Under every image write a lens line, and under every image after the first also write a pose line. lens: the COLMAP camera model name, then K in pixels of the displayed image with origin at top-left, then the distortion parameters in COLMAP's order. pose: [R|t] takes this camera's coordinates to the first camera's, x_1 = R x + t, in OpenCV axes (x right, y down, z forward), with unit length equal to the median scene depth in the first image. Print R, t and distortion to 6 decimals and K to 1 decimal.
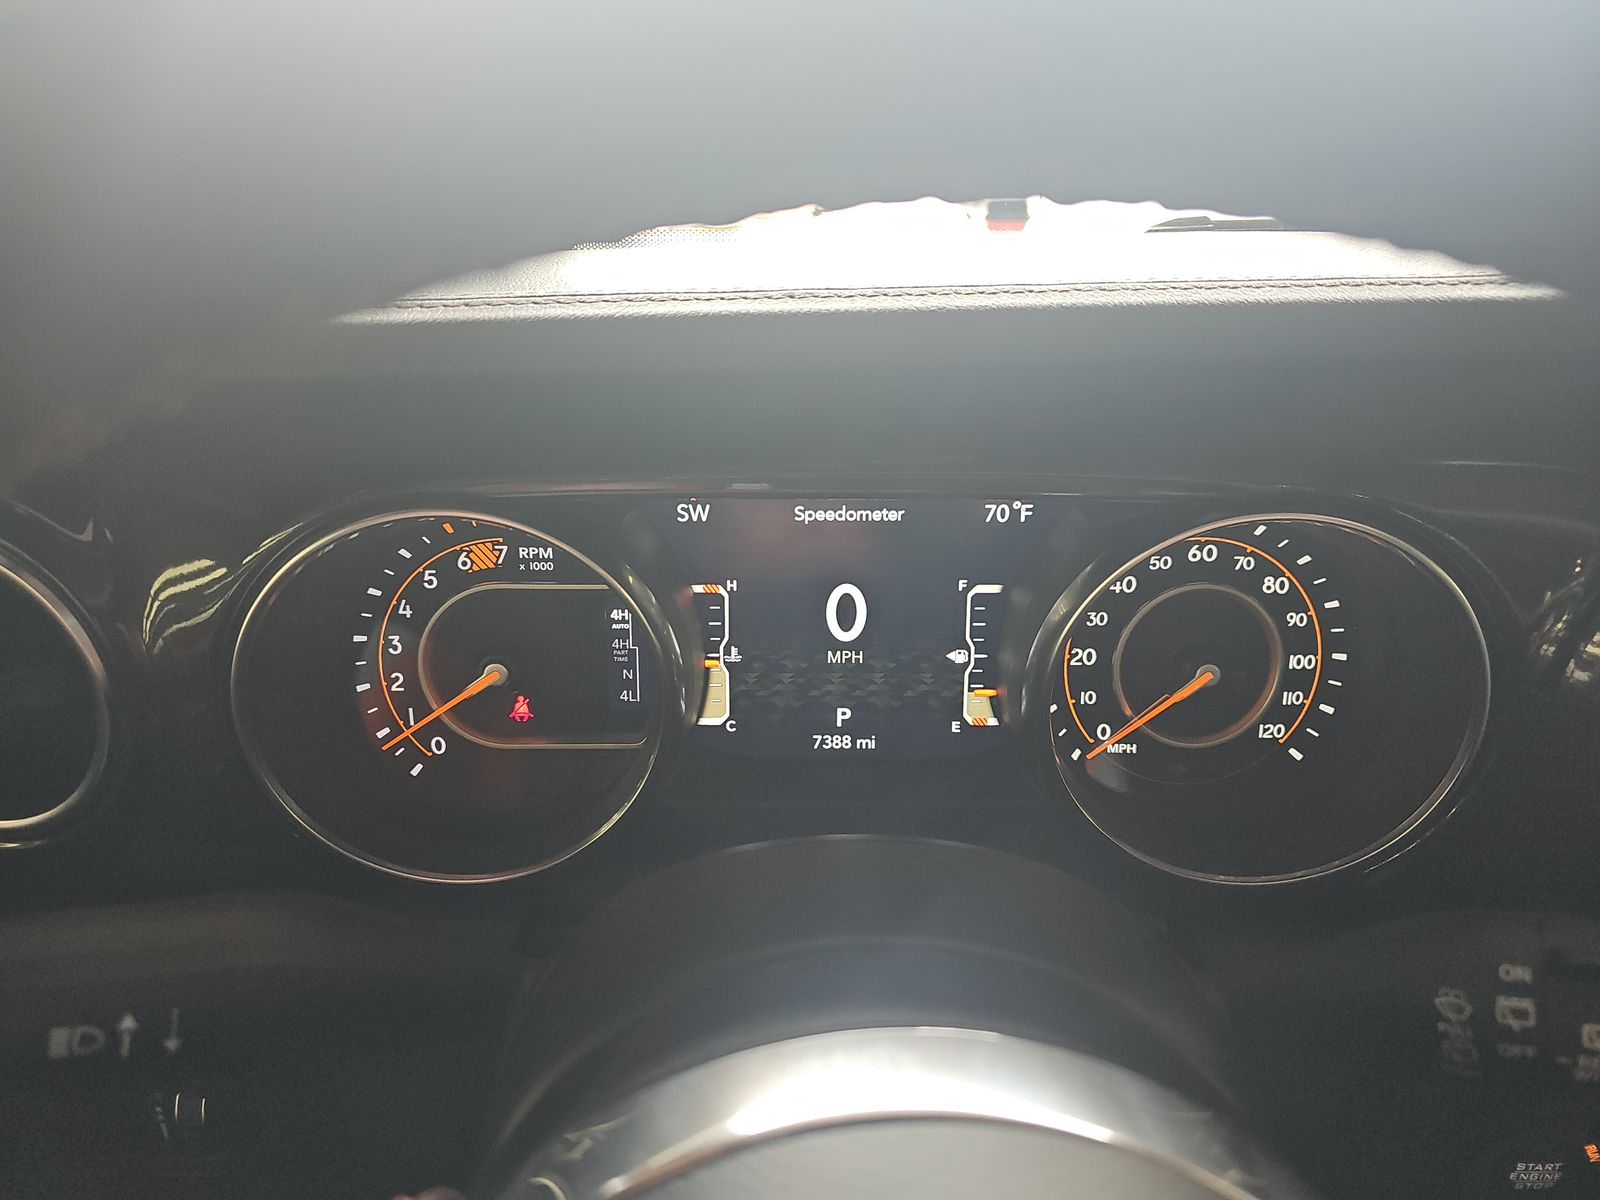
lens RADIAL K [[1044.1, 0, 805.3], [0, 1044.1, 614.9], [0, 0, 1]] dist [0.070212, -0.082161]
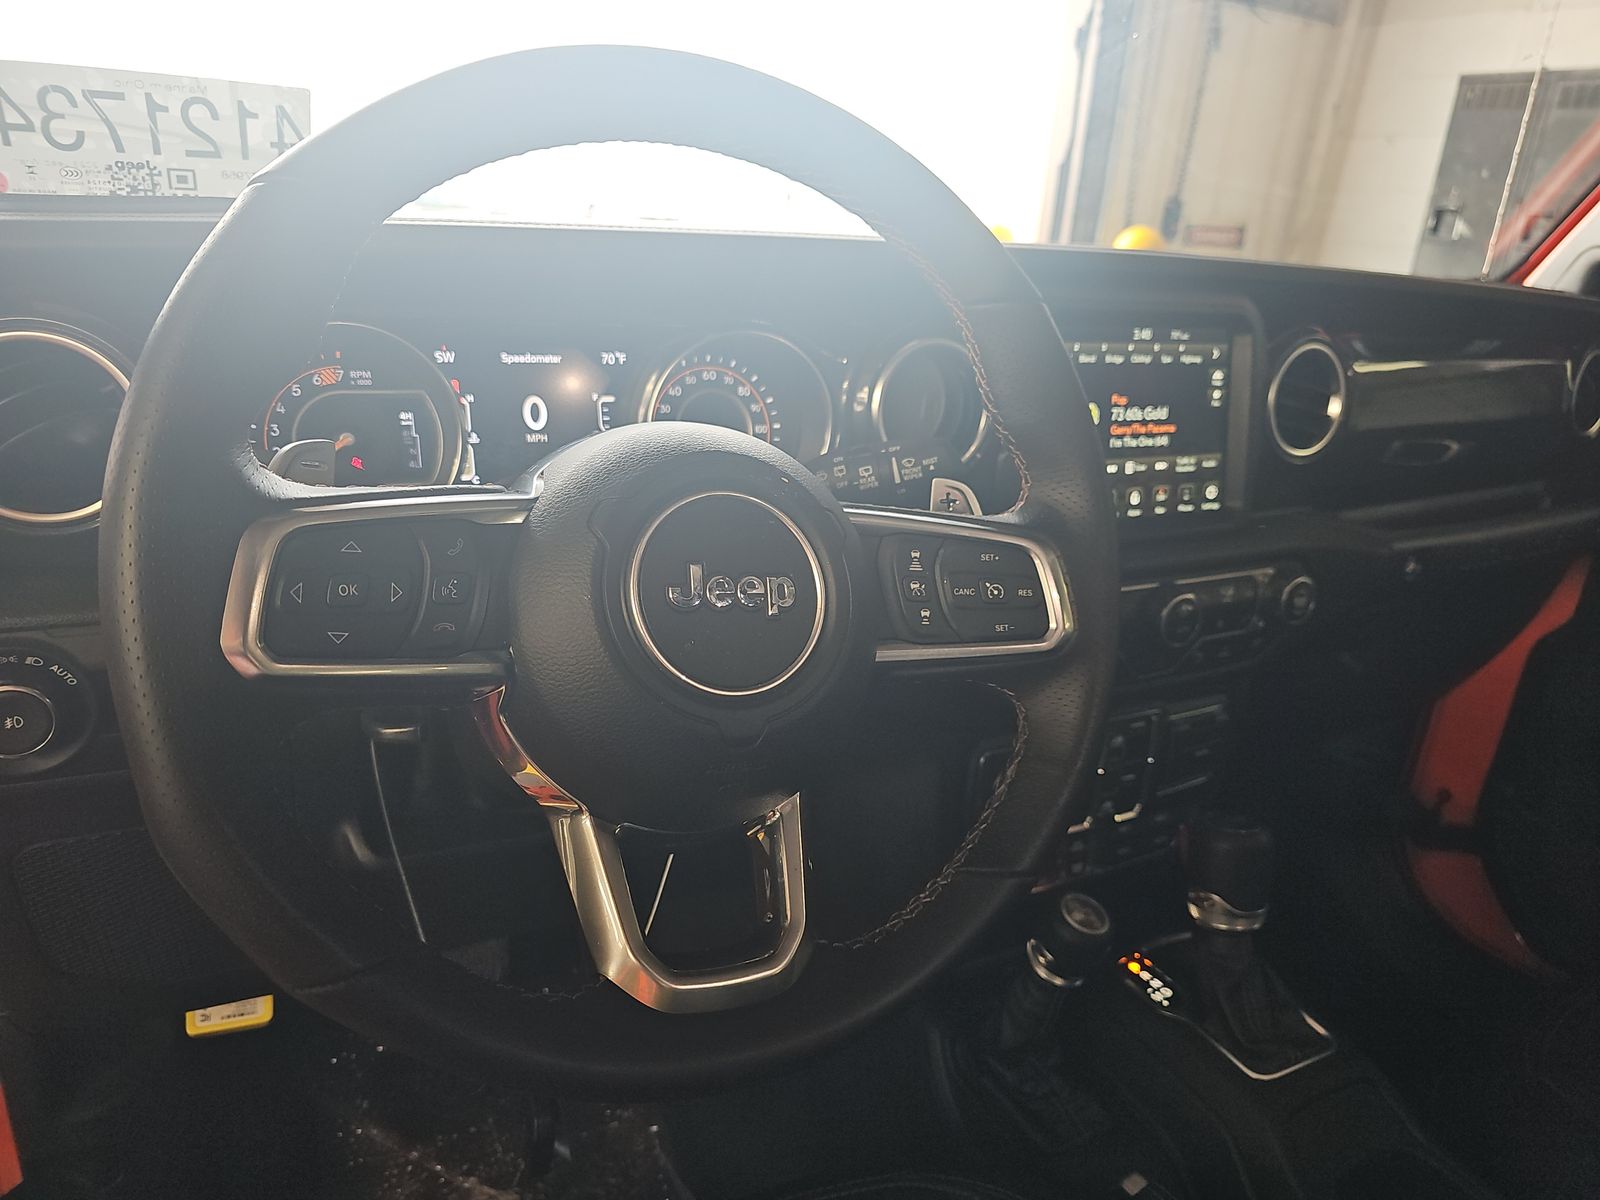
lens RADIAL K [[1064.3, 0, 800.0], [0, 1064.3, 600.0], [0, 0, 1]] dist [0.027758, -0.044219]
pose [[0.890037, -0.099926, 0.444801, -0.428160], [0.148855, 0.985906, -0.076370, 0.553347], [-0.430901, 0.134183, 0.892367, -0.860399]]
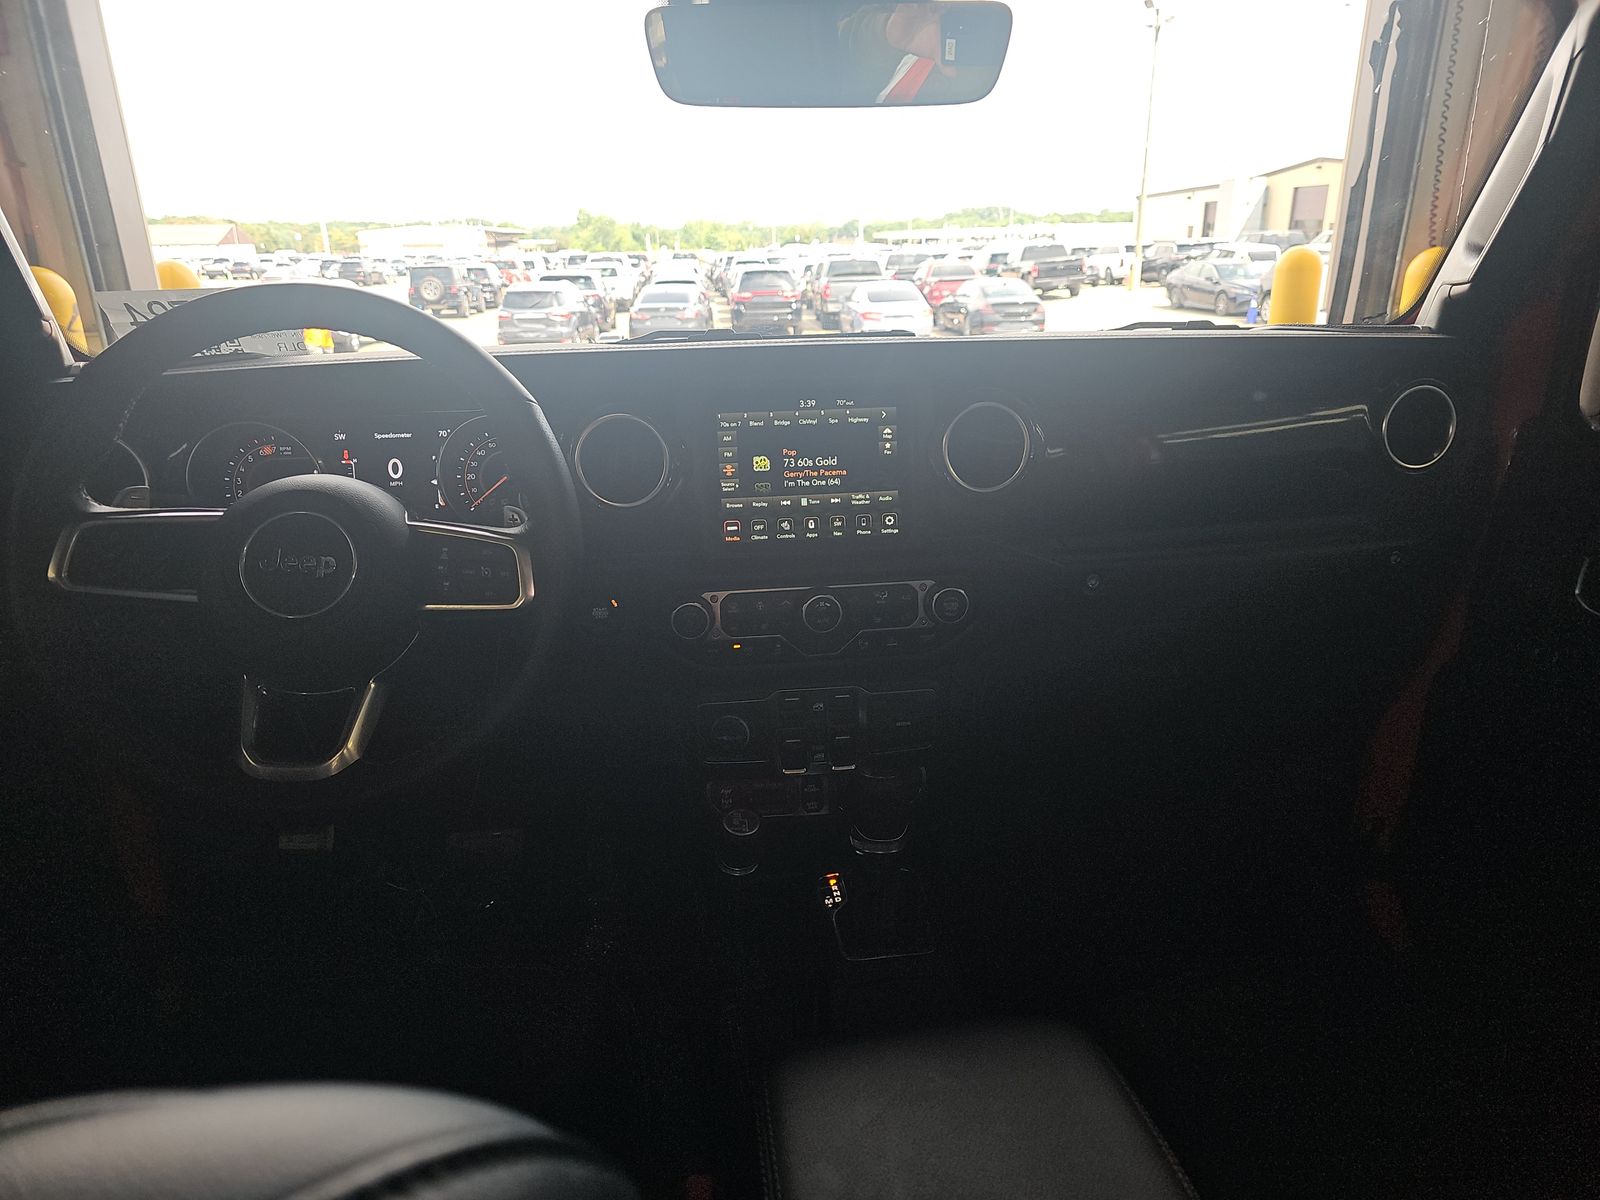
lens RADIAL K [[1044.1, 0, 805.3], [0, 1044.1, 614.9], [0, 0, 1]] dist [0.070212, -0.082161]
pose [[0.995518, -0.053793, 0.077779, 0.993445], [0.064484, 0.987732, -0.142222, 0.959010], [-0.069174, 0.146600, 0.986774, -2.102295]]
